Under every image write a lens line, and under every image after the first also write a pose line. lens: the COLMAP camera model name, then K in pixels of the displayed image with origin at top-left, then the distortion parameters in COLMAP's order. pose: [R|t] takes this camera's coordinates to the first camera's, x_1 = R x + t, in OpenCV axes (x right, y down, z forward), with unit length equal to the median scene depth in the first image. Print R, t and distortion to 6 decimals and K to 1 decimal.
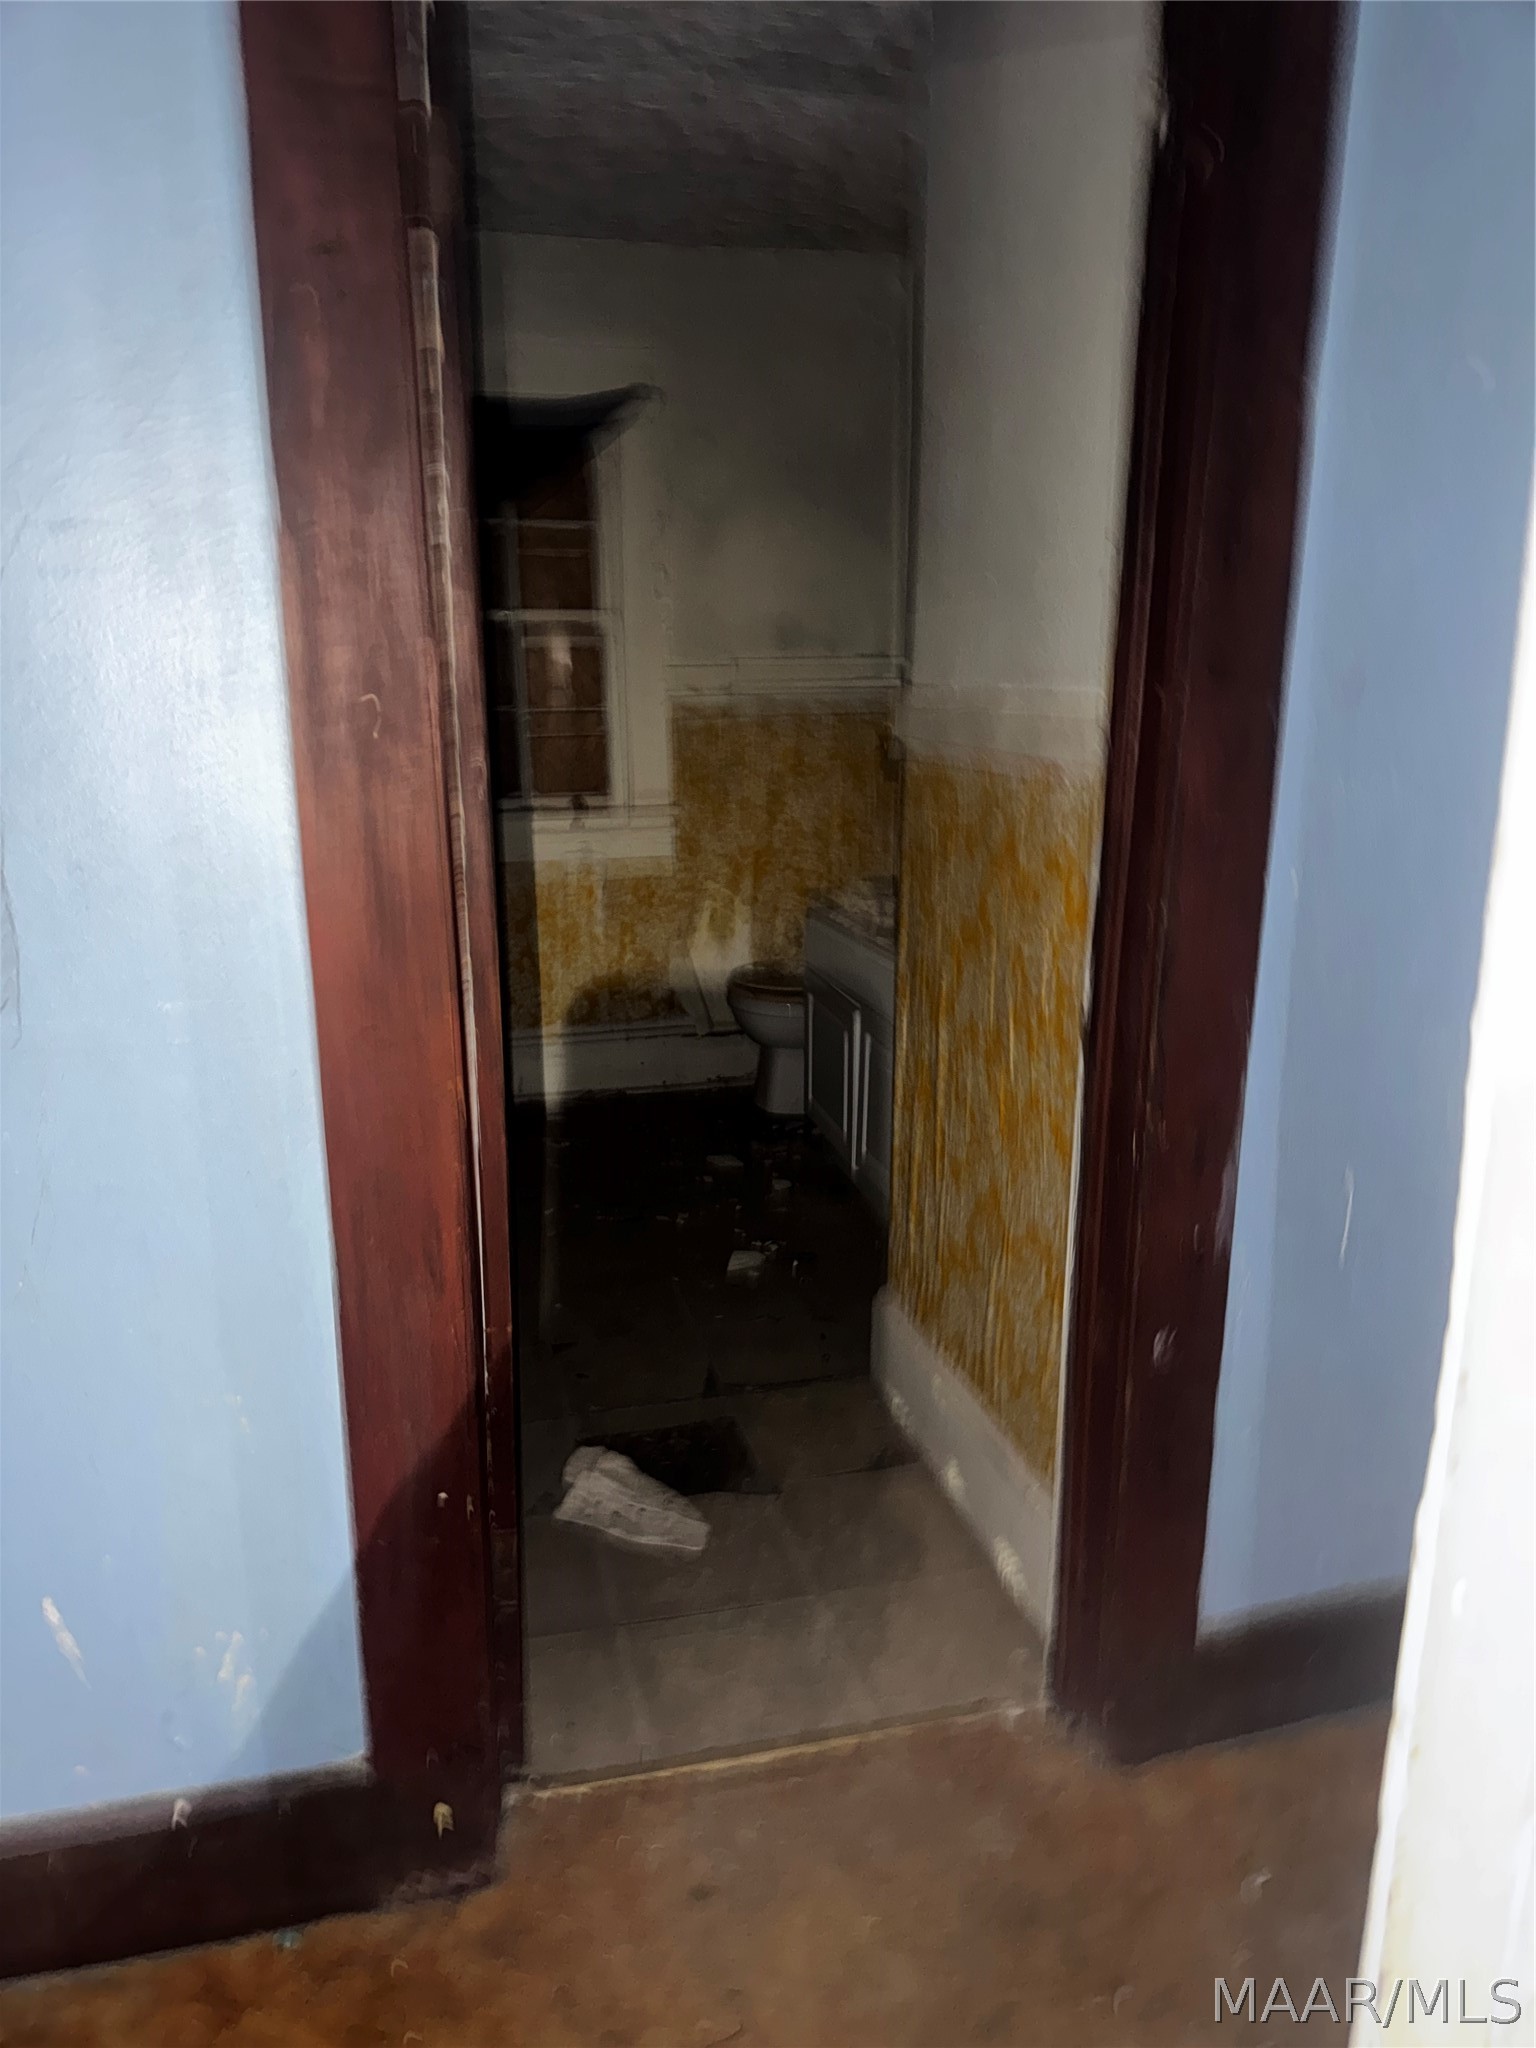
lens RADIAL K [[1450.9, 0, 772.7], [0, 1450.9, 1023.3], [0, 0, 1]] dist [0.049845, -0.066518]
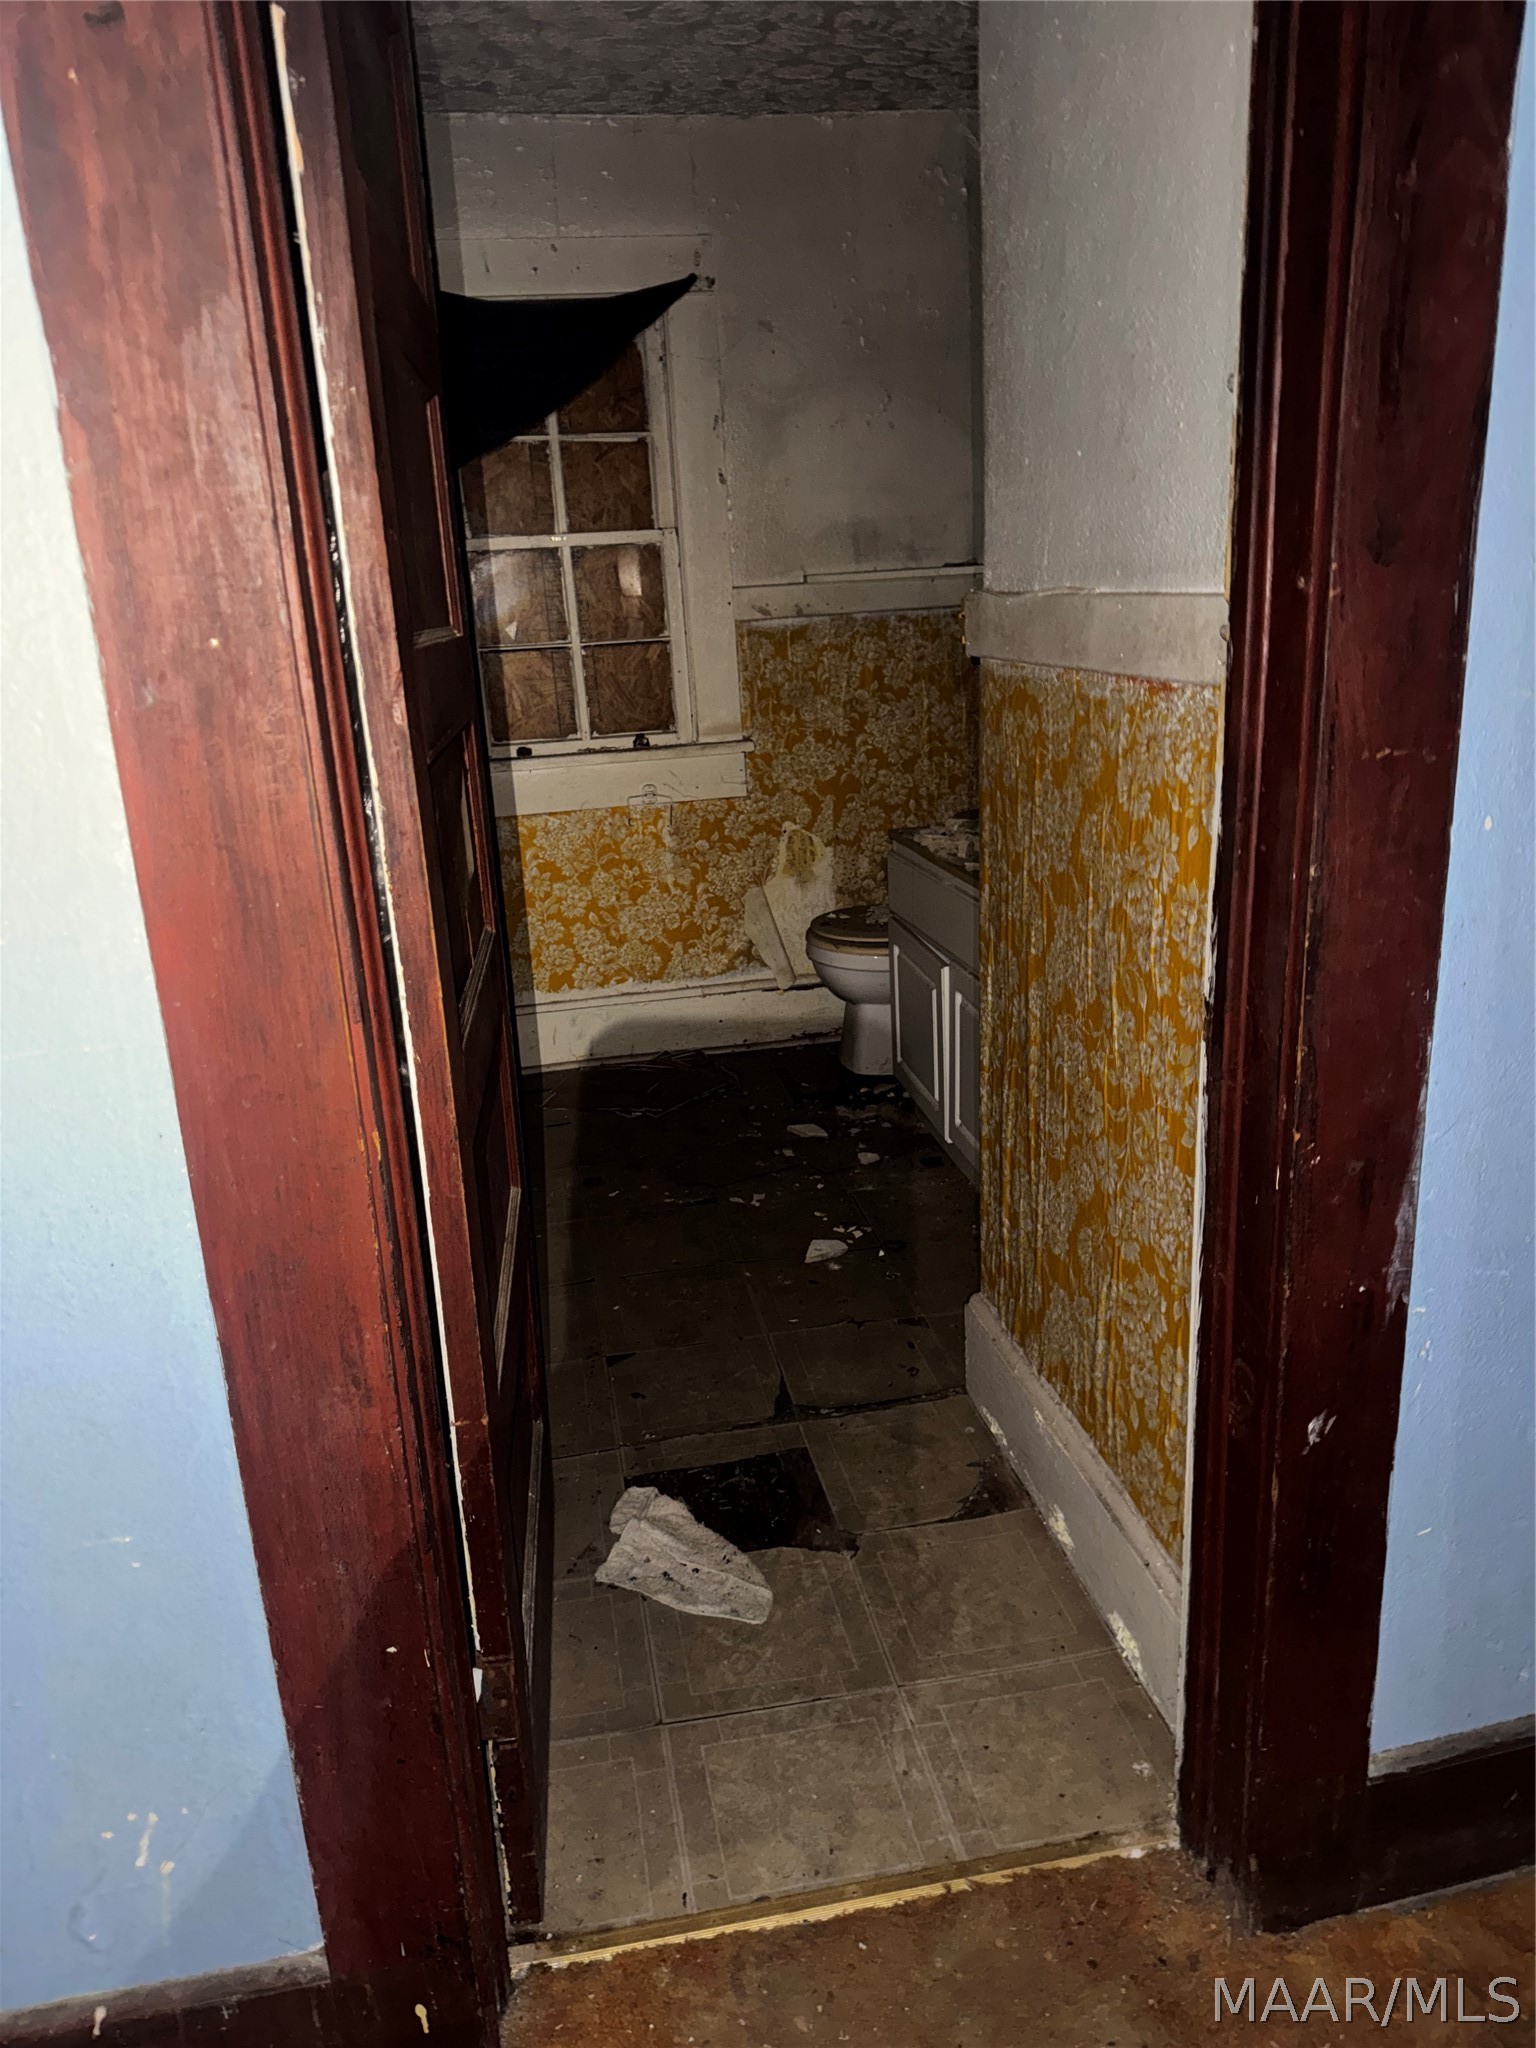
lens RADIAL K [[1450.9, 0, 752.1], [0, 1450.9, 1022.6], [0, 0, 1]] dist [0.049845, -0.066518]
pose [[0.995056, -0.032263, -0.093934, 0.034102], [0.036861, 0.998185, 0.047627, -0.029374], [0.092227, -0.050854, 0.994439, 0.153086]]
